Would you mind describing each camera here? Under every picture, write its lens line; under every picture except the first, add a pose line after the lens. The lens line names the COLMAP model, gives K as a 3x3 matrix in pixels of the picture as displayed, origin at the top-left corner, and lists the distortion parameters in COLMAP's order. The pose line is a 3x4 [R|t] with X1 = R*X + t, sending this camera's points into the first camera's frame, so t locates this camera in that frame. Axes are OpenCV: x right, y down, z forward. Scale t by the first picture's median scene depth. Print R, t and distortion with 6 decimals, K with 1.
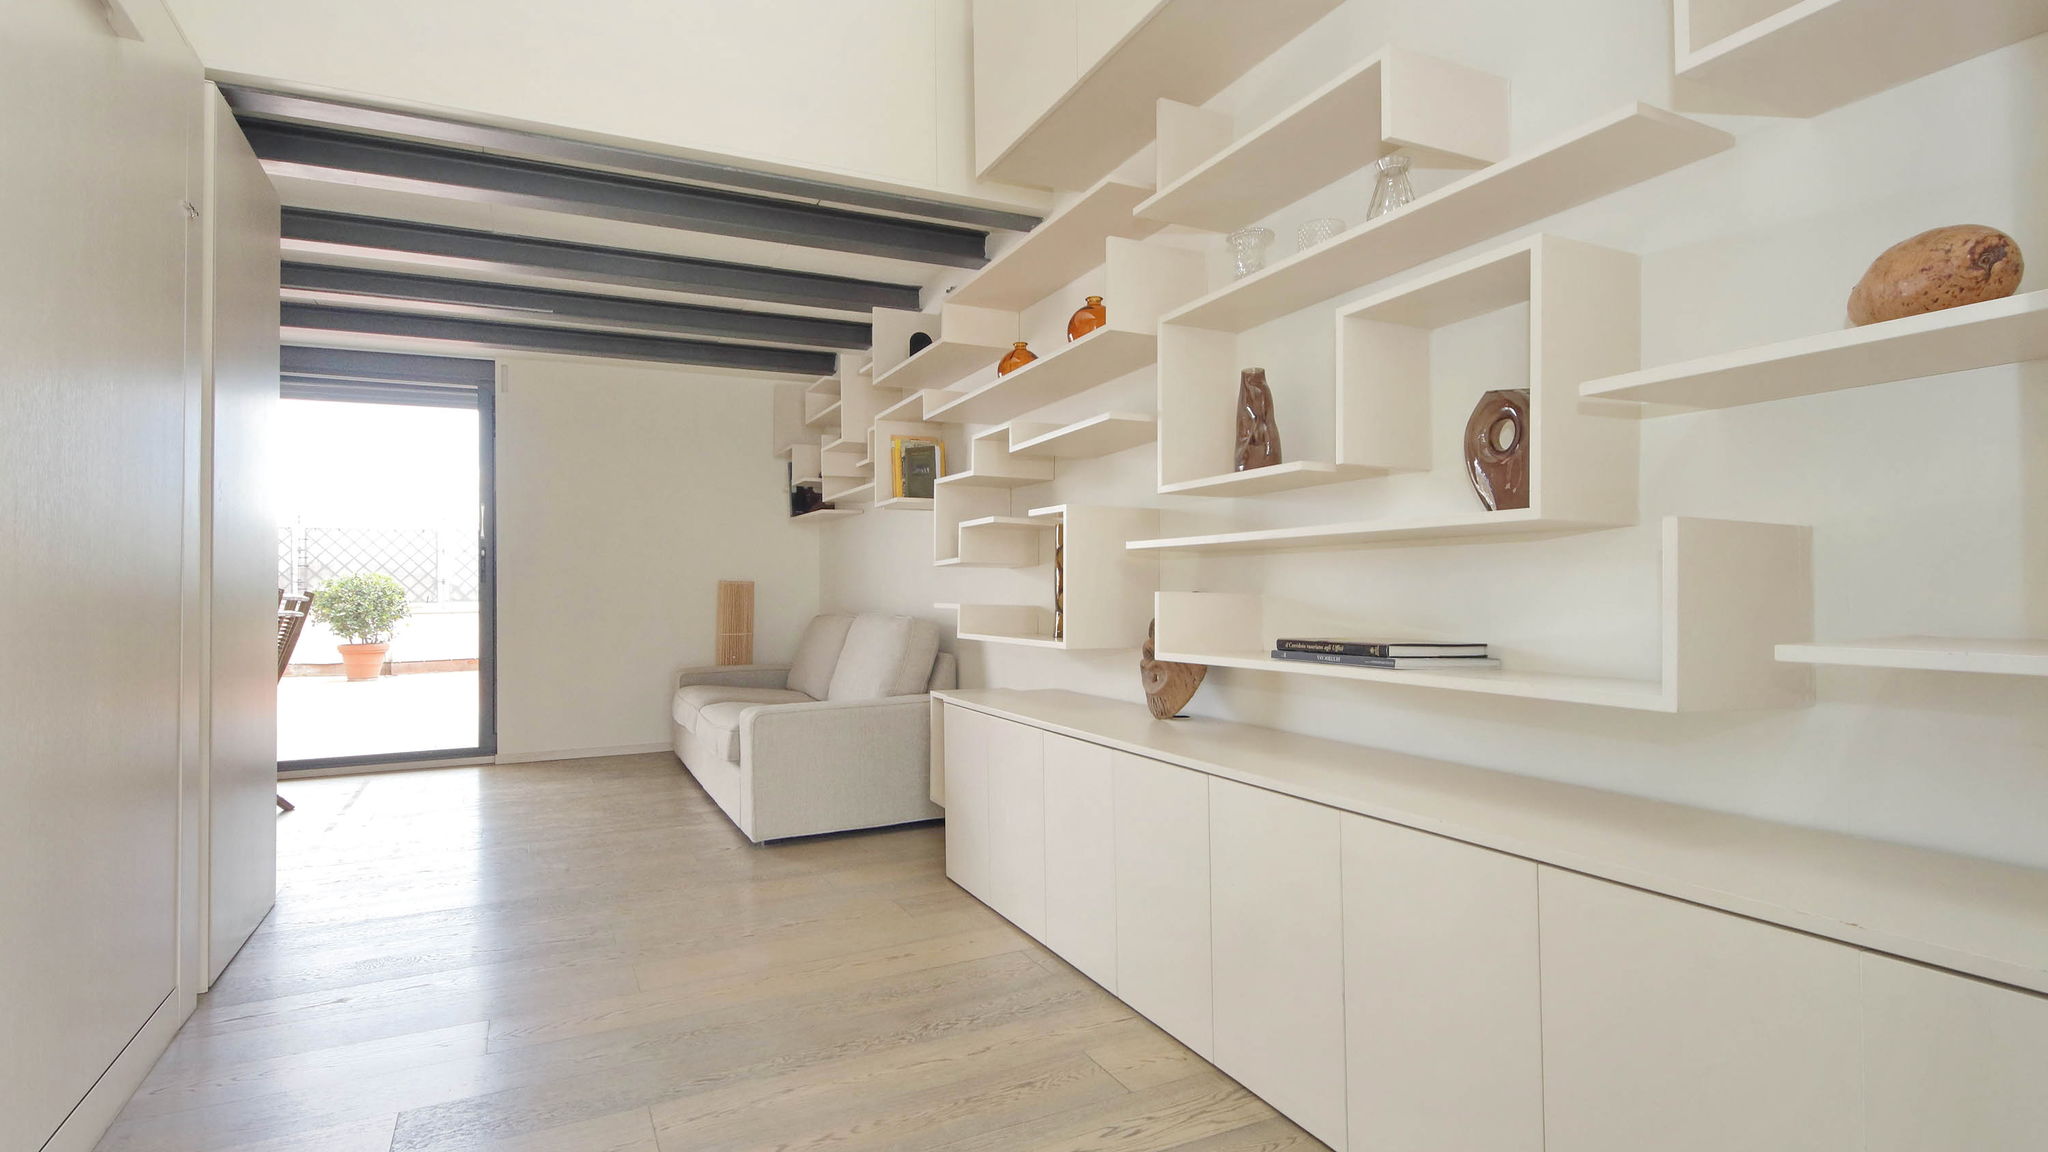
lens RADIAL K [[1017.9, 0, 1025.0], [0, 1017.9, 588.0], [0, 0, 1]] dist [0.015778, -0.023631]
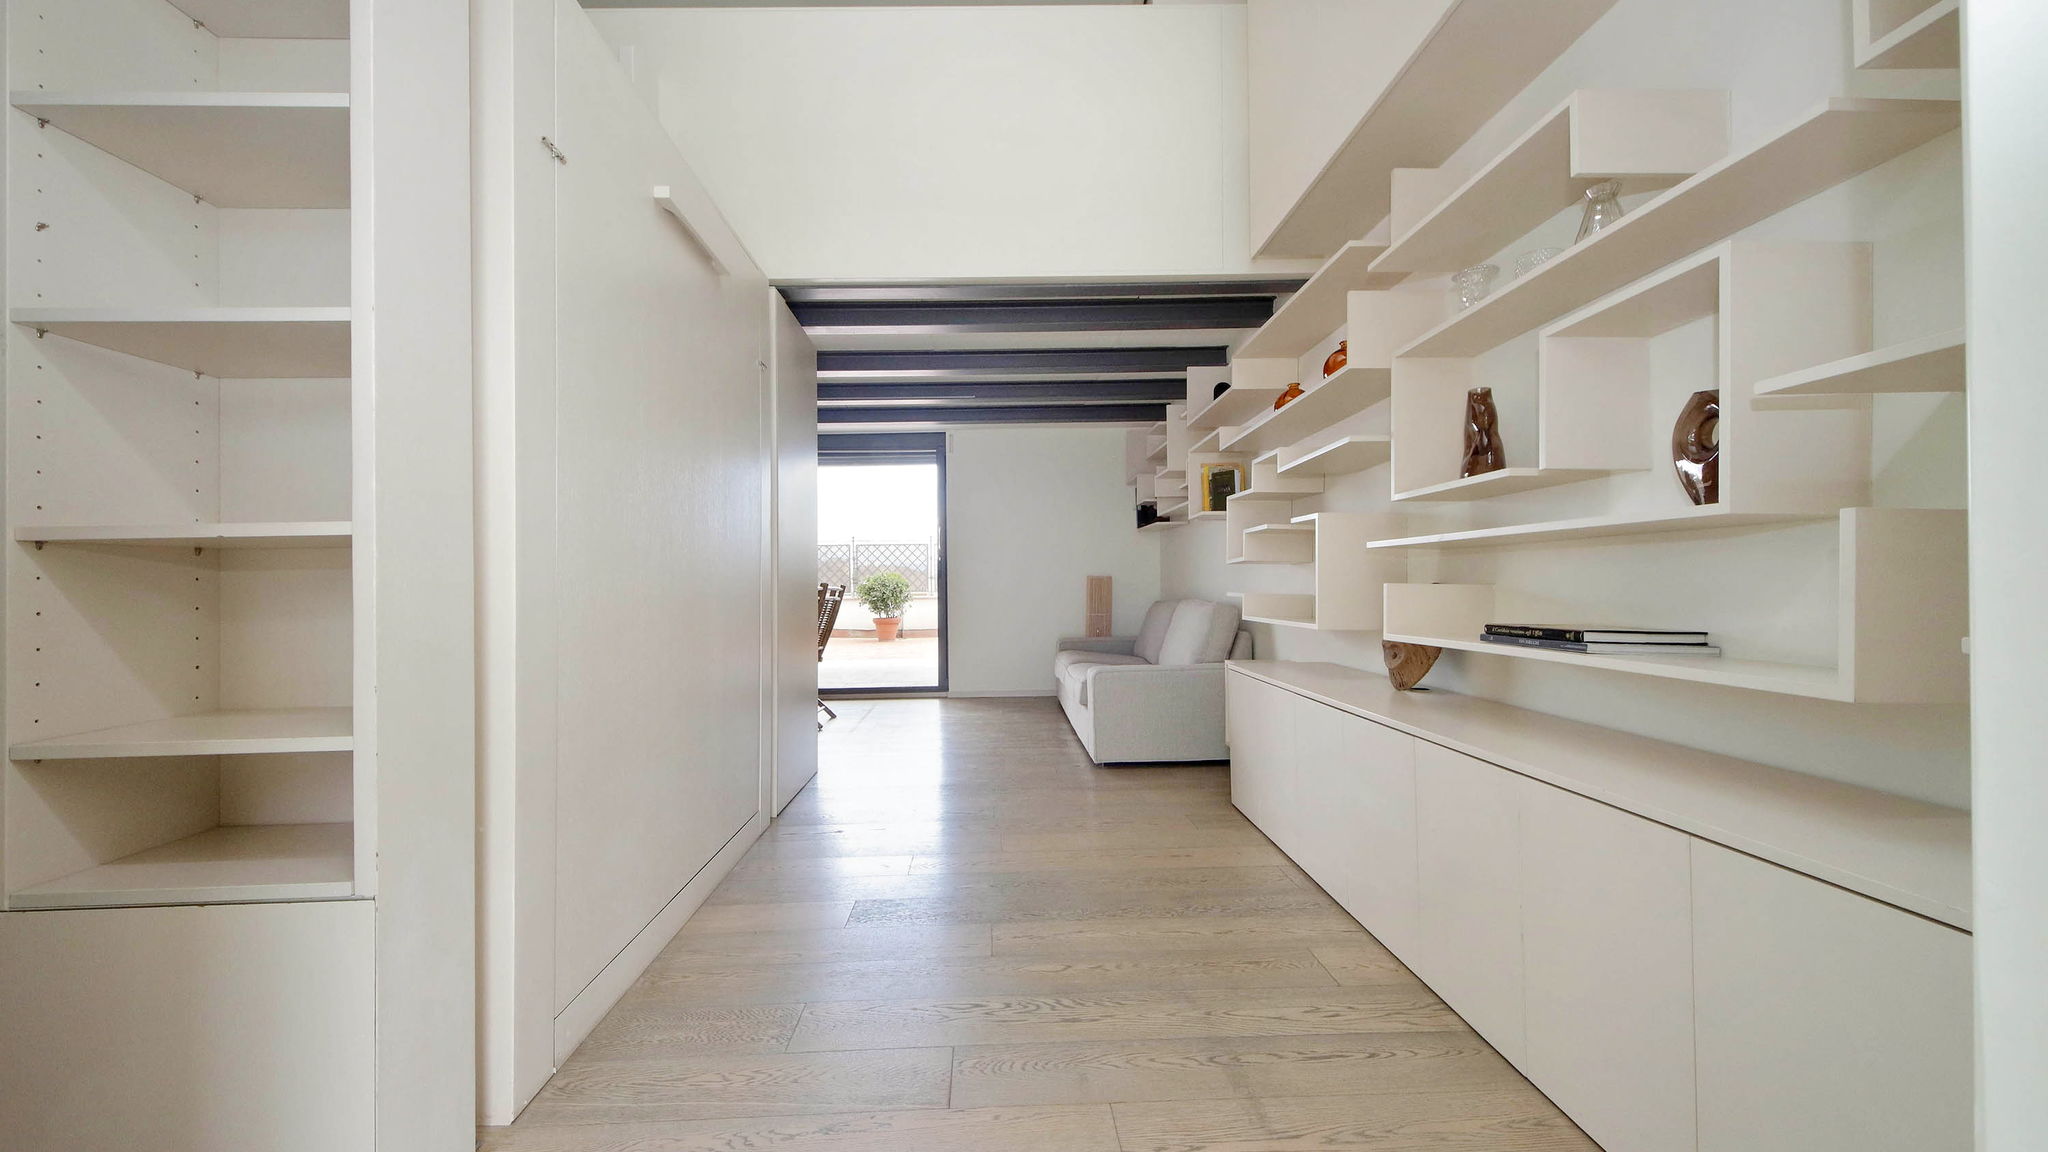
lens RADIAL K [[777.4, 0, 993.0], [0, 777.4, 588.4], [0, 0, 1]] dist [0.000188, -0.009961]
pose [[0.899288, -0.000090, -0.437356, 0.102227], [0.004365, 0.999952, 0.008770, -0.000260], [0.437334, -0.009796, 0.899246, -0.023636]]
